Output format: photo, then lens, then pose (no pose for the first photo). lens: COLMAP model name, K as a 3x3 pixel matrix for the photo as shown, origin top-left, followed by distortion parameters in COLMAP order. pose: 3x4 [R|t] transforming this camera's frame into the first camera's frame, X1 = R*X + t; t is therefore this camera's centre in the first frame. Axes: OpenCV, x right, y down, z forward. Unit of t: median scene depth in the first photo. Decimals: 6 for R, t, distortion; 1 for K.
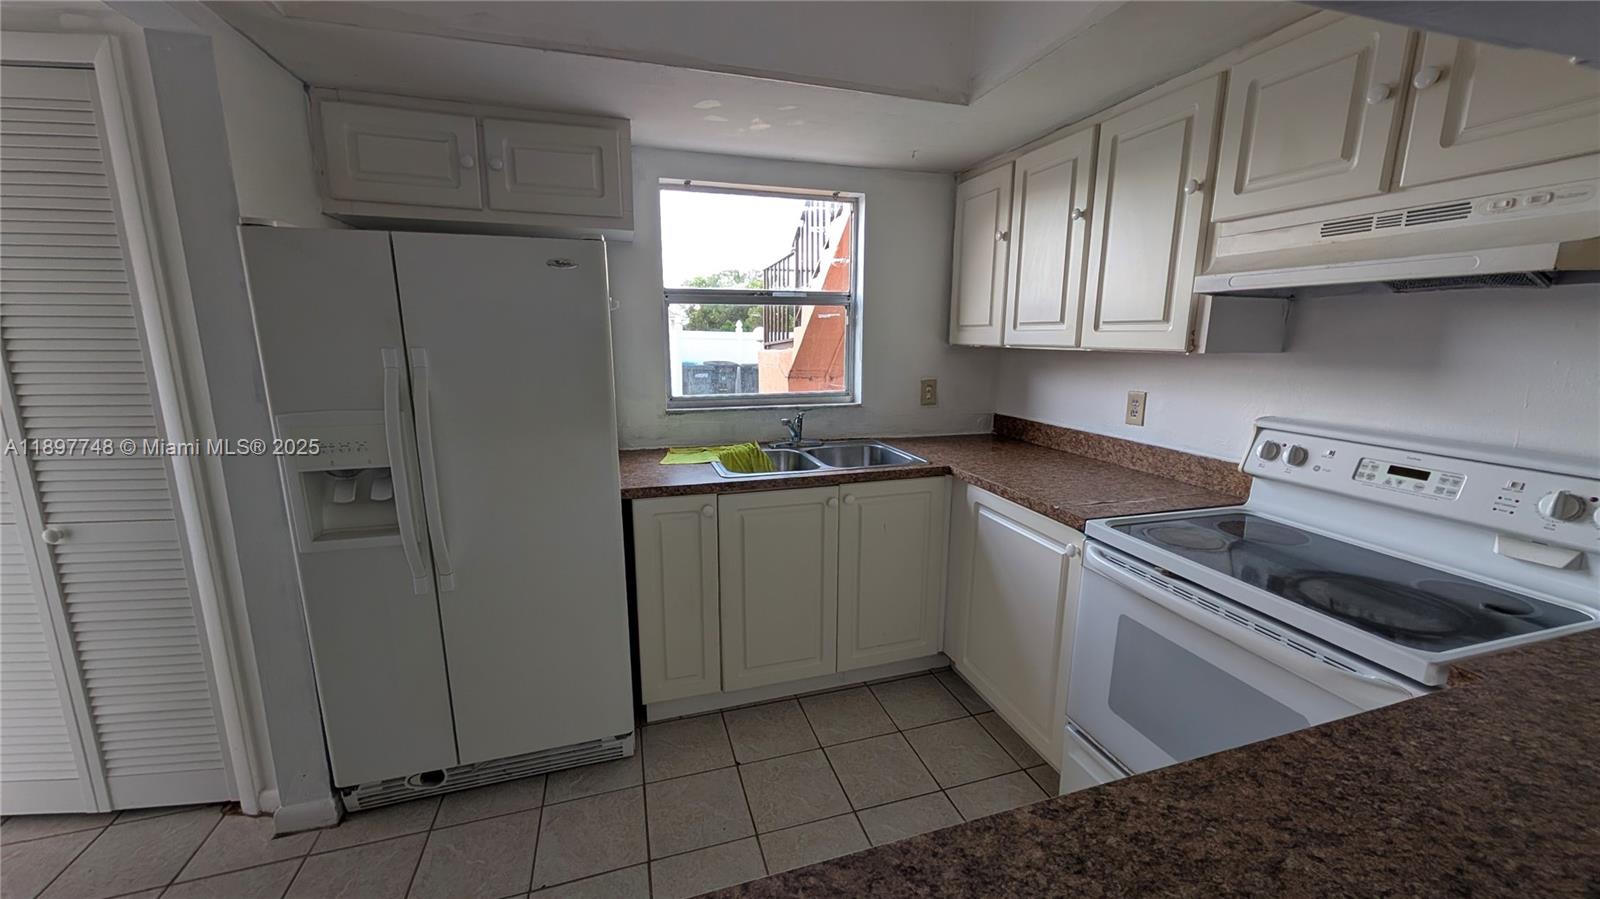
lens RADIAL K [[603.9, 0, 804.6], [0, 603.9, 451.7], [0, 0, 1]] dist [0.000208, 0.000650]
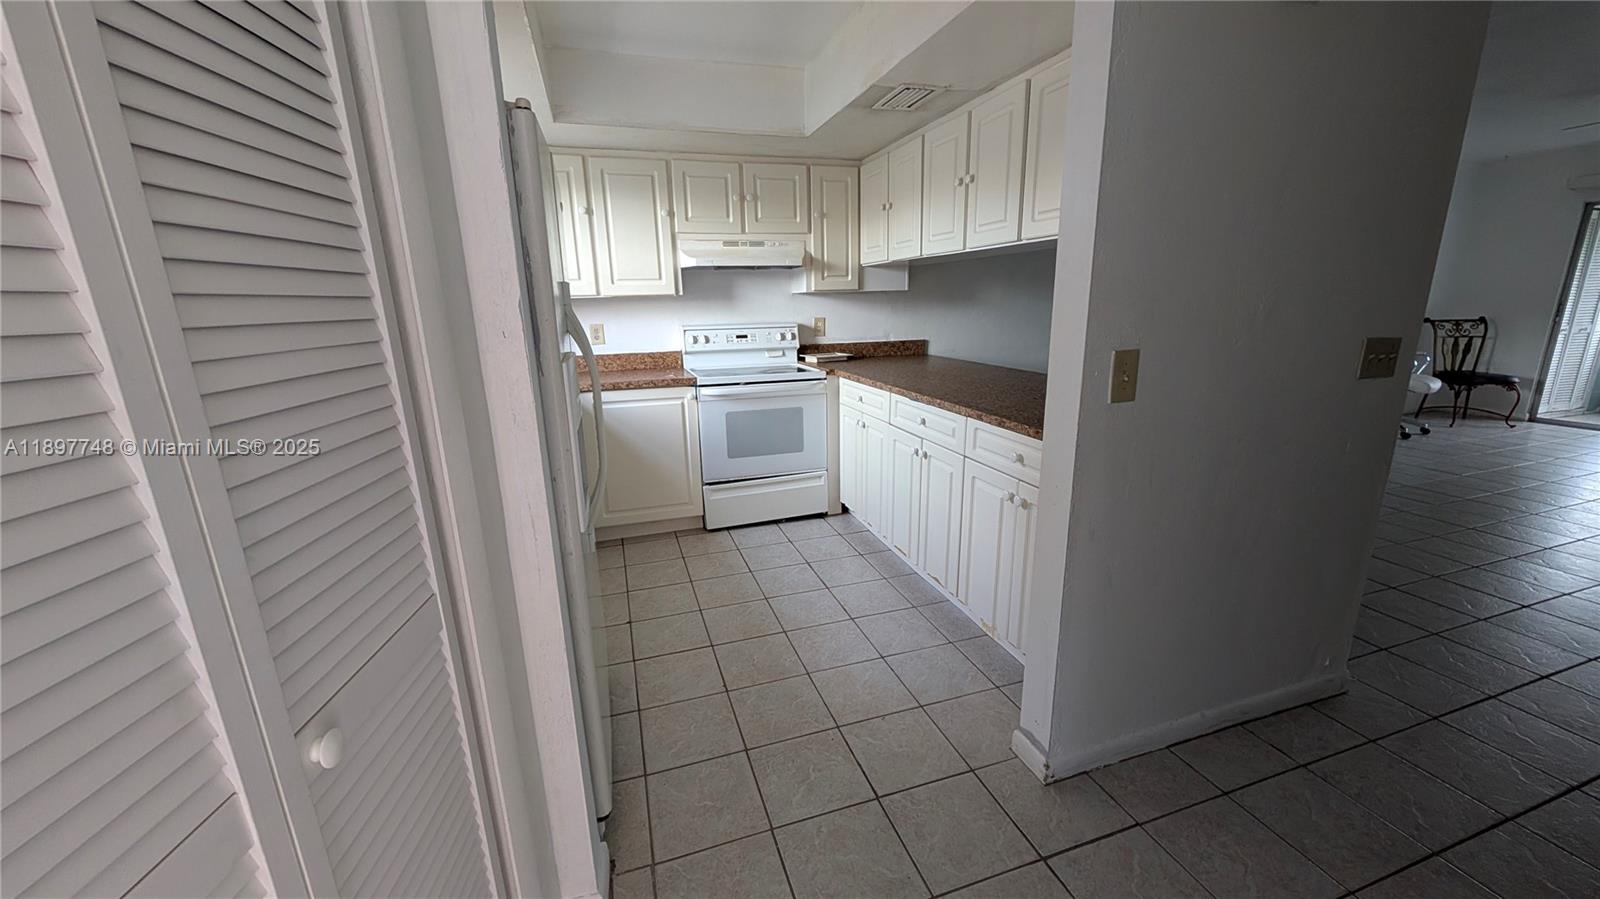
lens RADIAL K [[603.9, 0, 804.6], [0, 603.9, 451.7], [0, 0, 1]] dist [0.000208, 0.000650]
pose [[-0.011974, -0.252738, 0.967461, -1.558632], [0.214507, 0.944356, 0.249357, -0.082064], [-0.976649, 0.210513, 0.042906, 0.619531]]
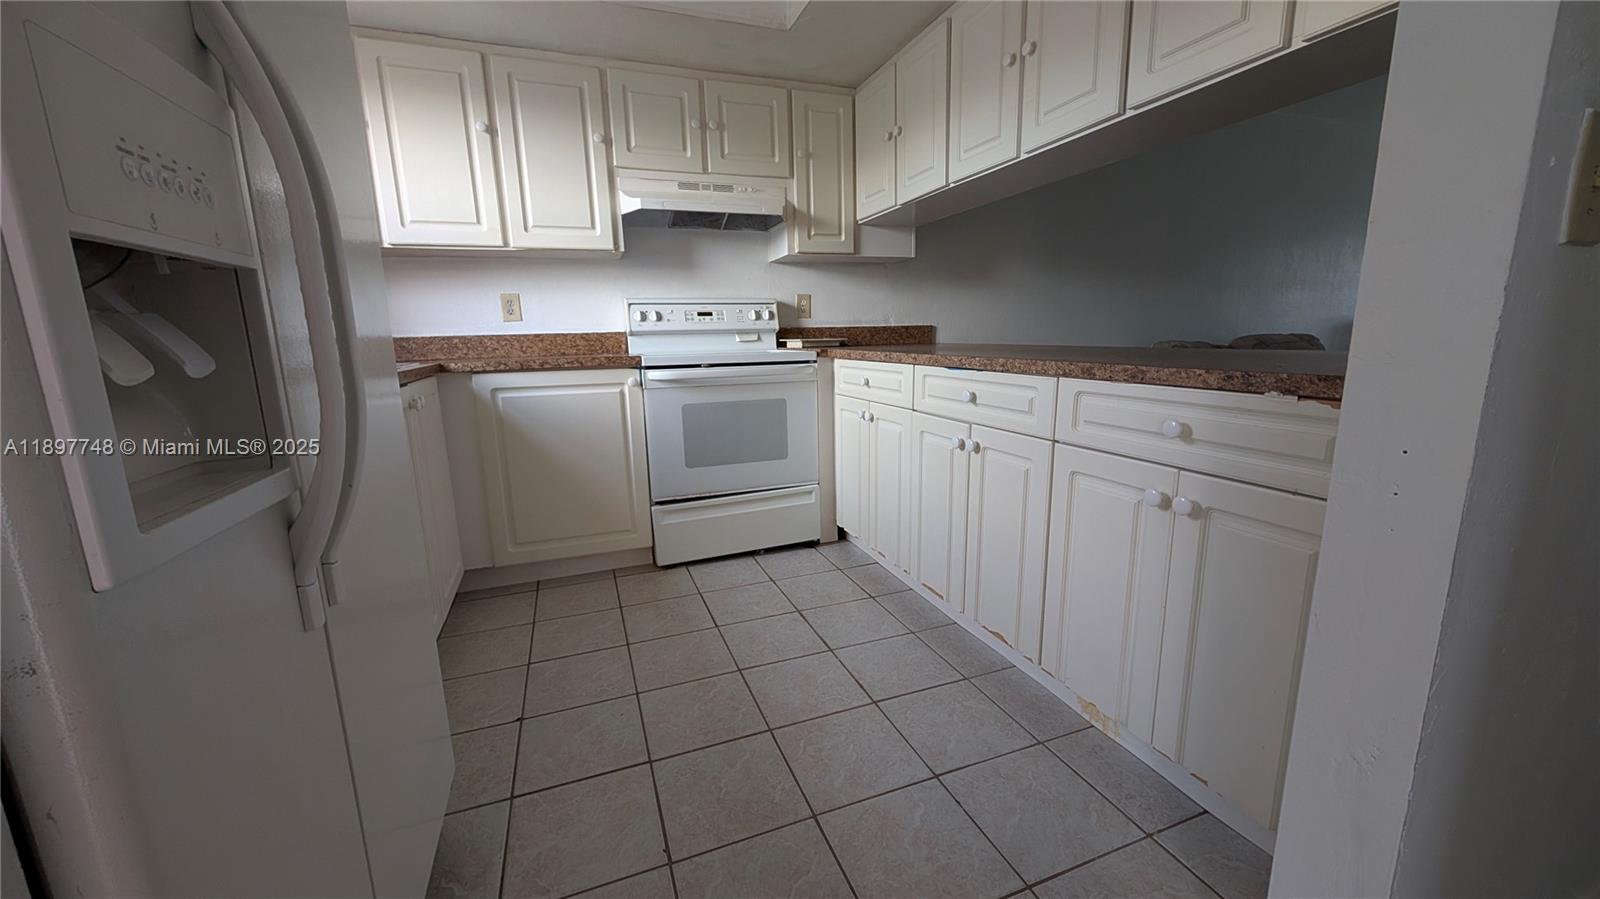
lens RADIAL K [[603.9, 0, 804.6], [0, 603.9, 451.7], [0, 0, 1]] dist [0.000208, 0.000650]
pose [[-0.060490, -0.200278, 0.977870, -1.045045], [0.216454, 0.953720, 0.208722, 0.112183], [-0.974417, 0.224289, -0.014340, 0.692120]]
